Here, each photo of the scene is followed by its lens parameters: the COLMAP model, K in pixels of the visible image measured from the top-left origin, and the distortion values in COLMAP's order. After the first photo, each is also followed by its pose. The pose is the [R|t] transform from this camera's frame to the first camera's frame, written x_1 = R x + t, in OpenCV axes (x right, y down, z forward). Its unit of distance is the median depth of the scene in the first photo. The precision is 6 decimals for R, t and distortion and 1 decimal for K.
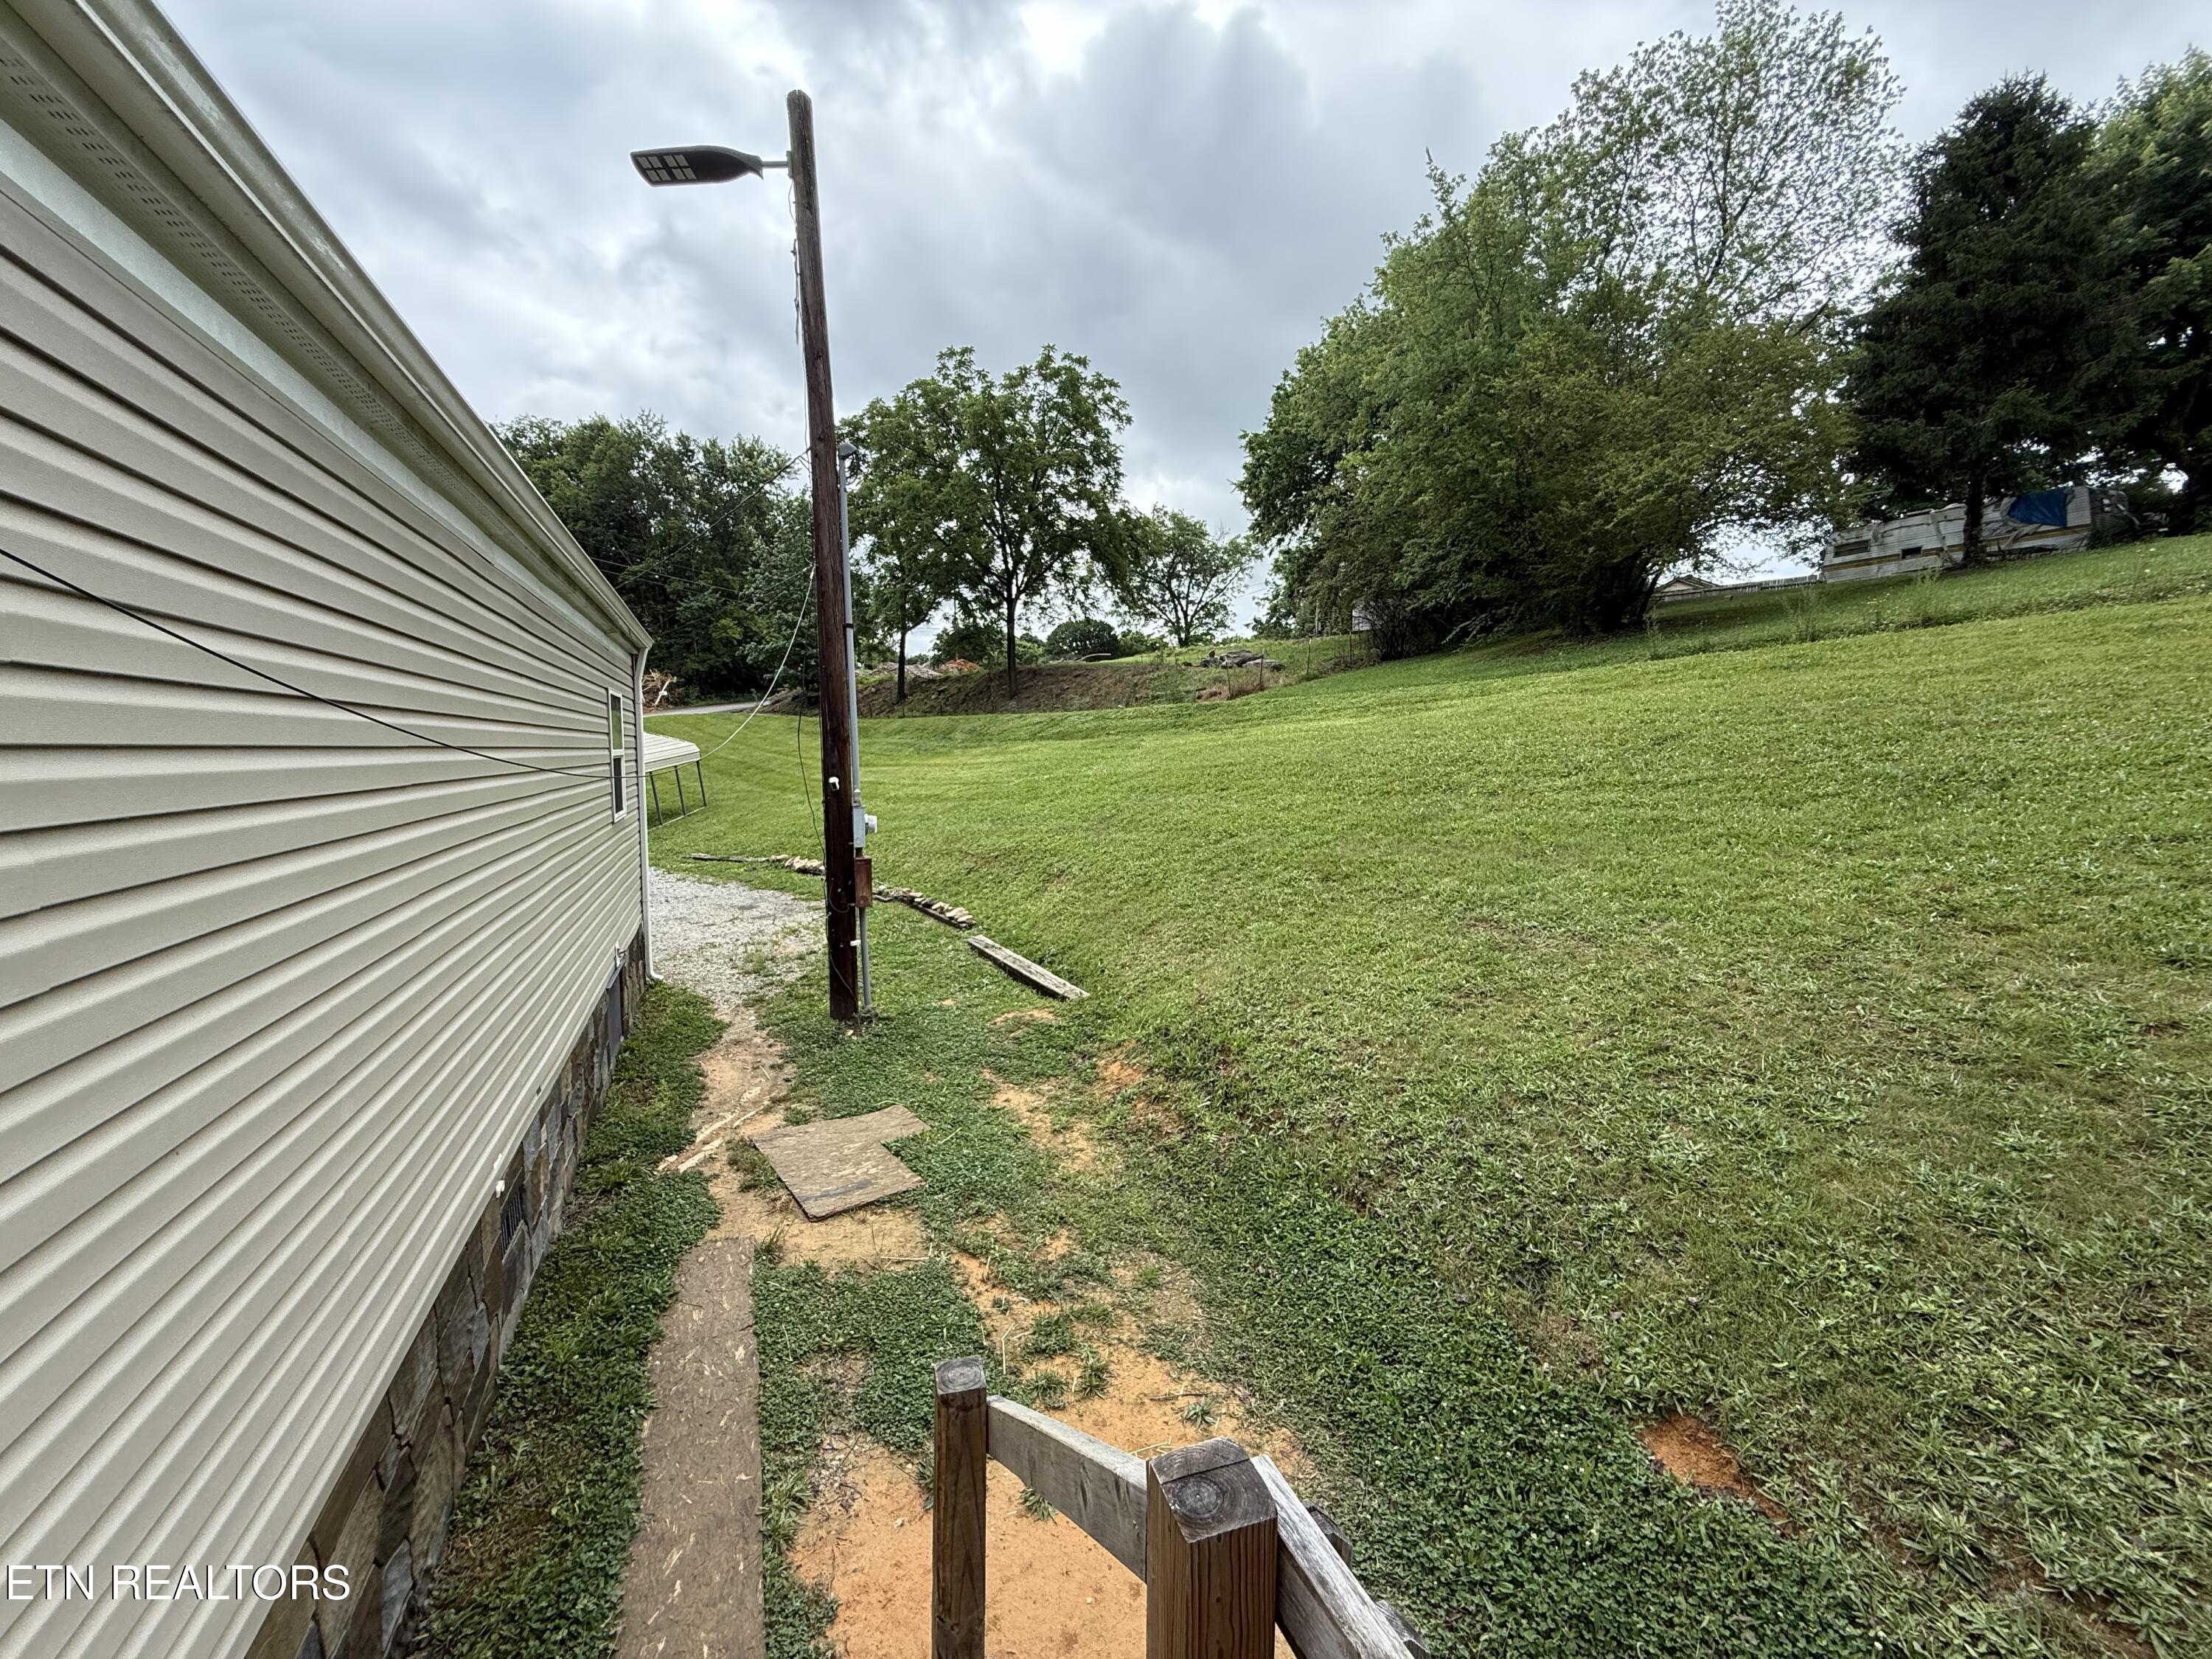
lens RADIAL K [[879.6, 0, 1101.2], [0, 879.6, 831.5], [0, 0, 1]] dist [-0.001018, 0.000259]
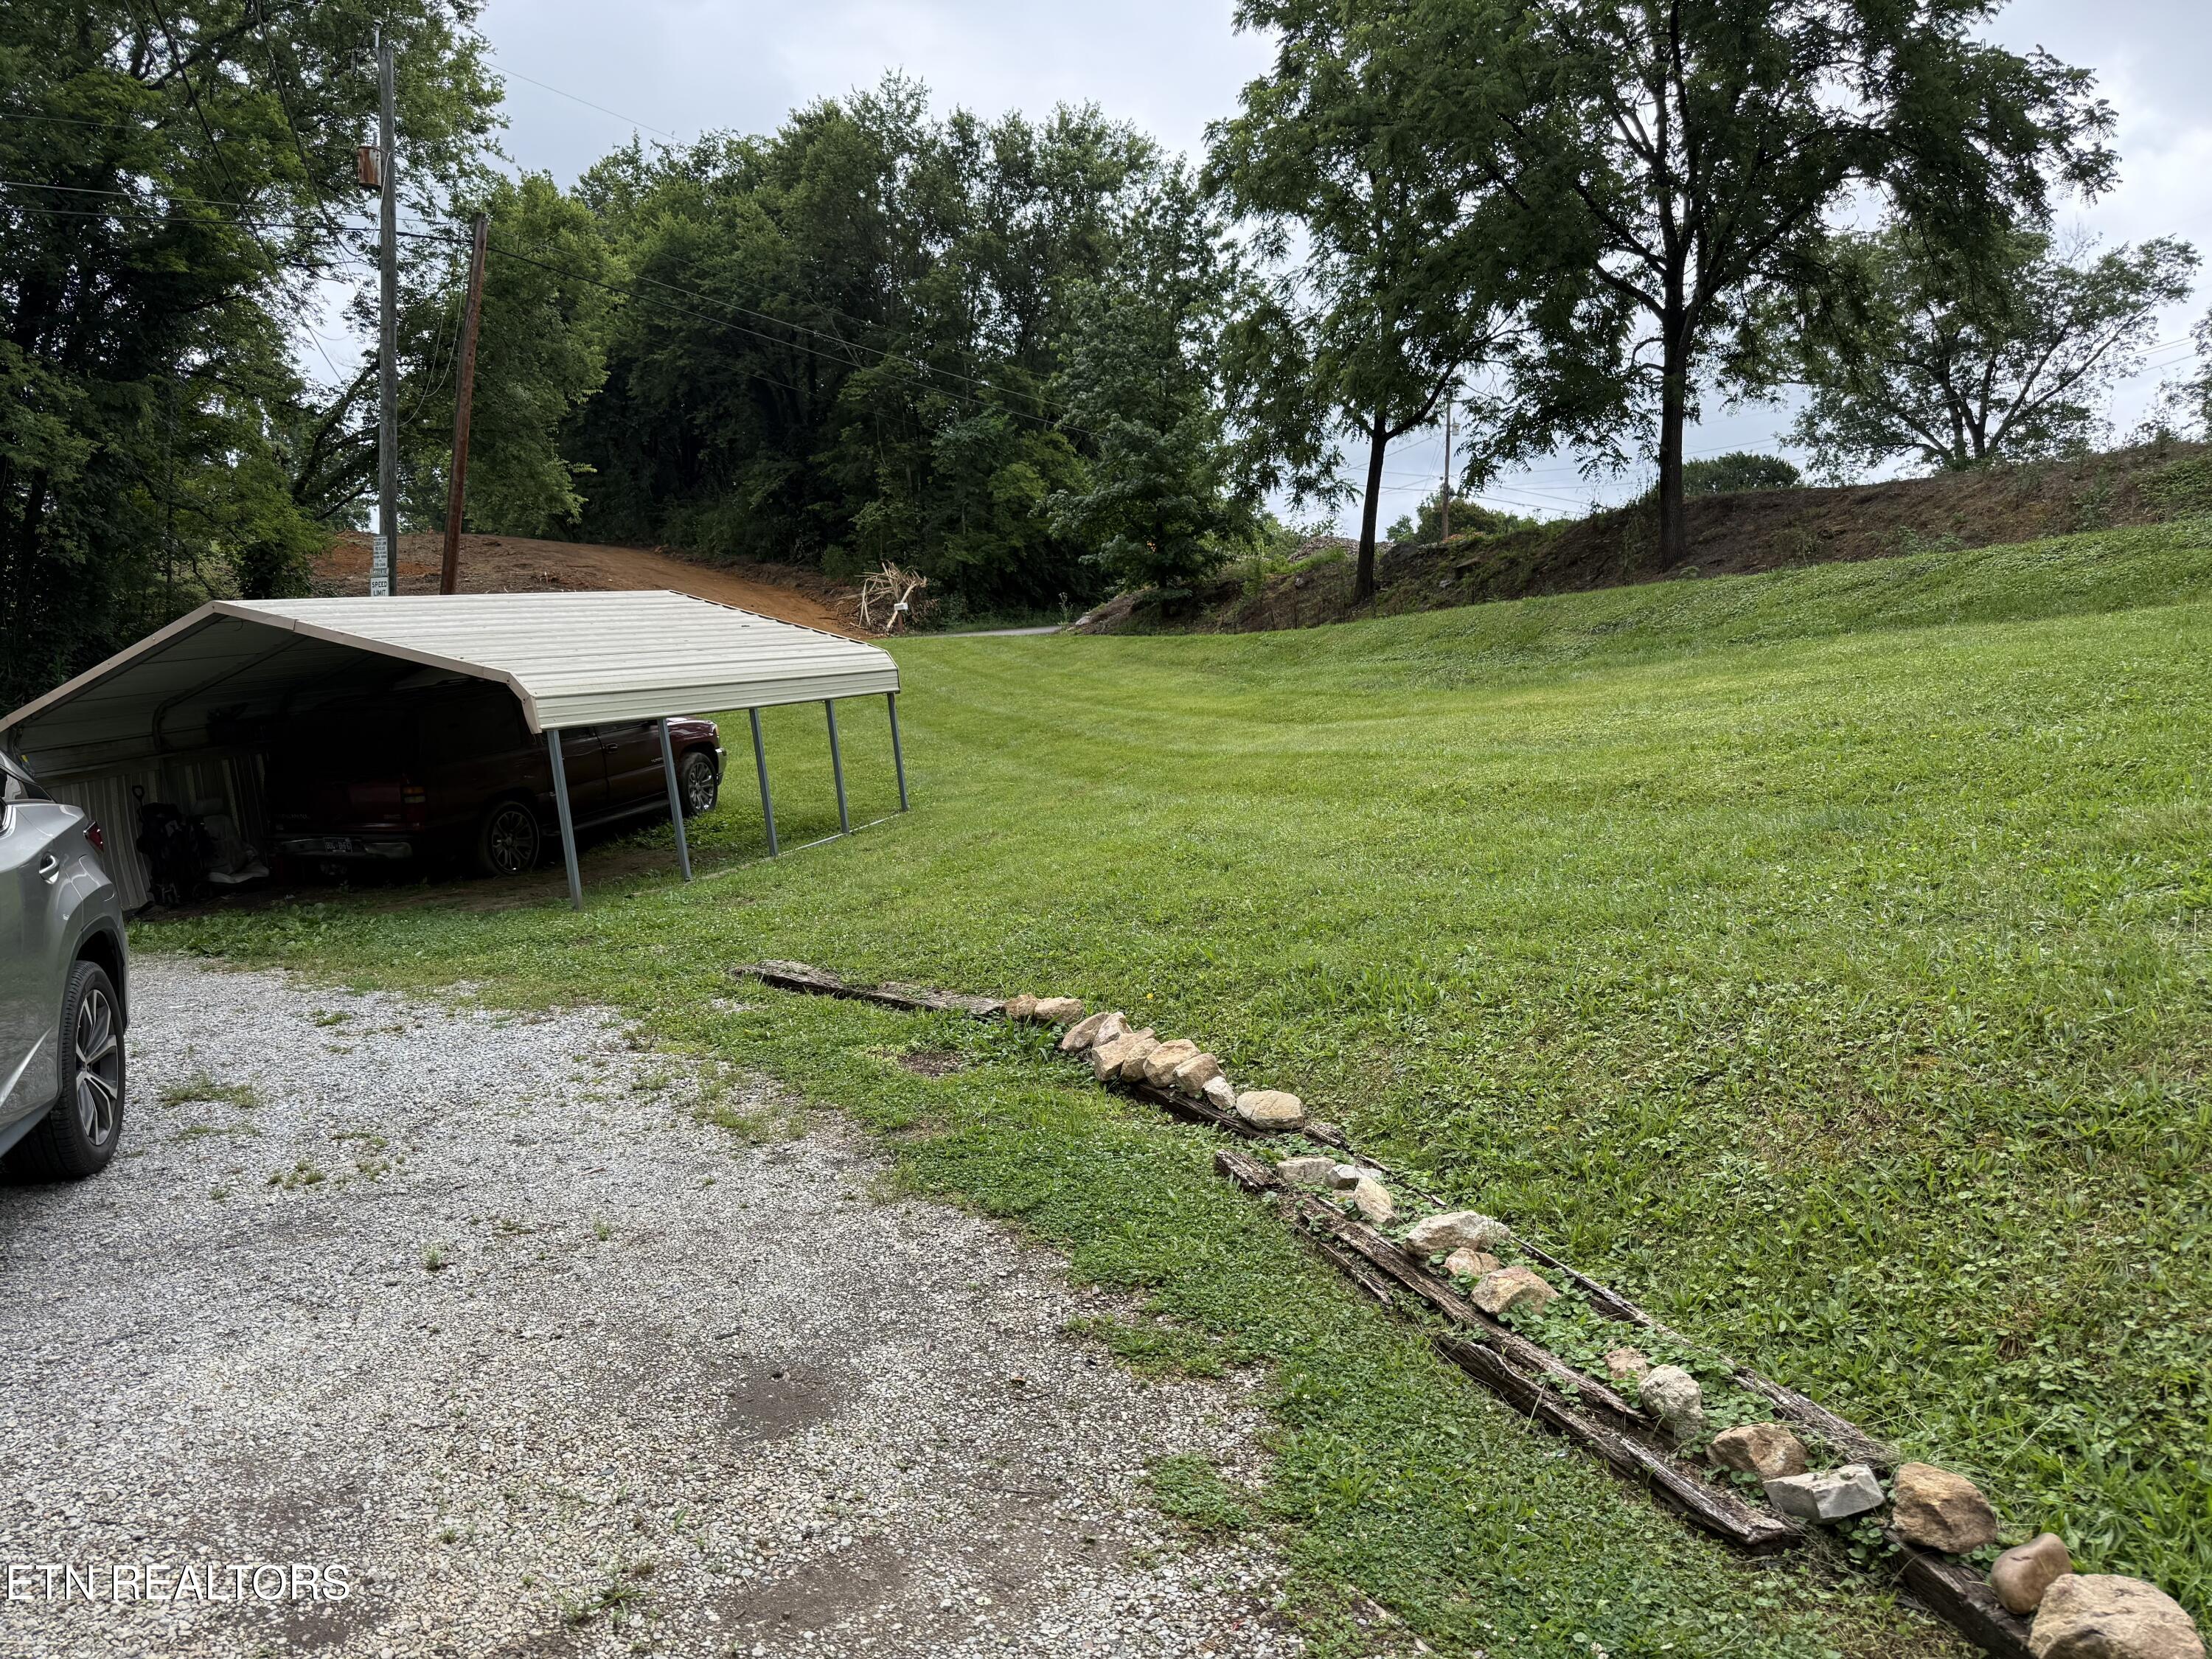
lens RADIAL K [[1523.8, 0, 1106.0], [0, 1523.8, 829.5], [0, 0, 1]] dist [0.046975, -0.002737]
pose [[0.938427, 0.035702, -0.343628, -0.063986], [-0.049019, 0.998343, -0.030143, -0.002559], [0.341983, 0.045131, 0.938622, 0.188228]]
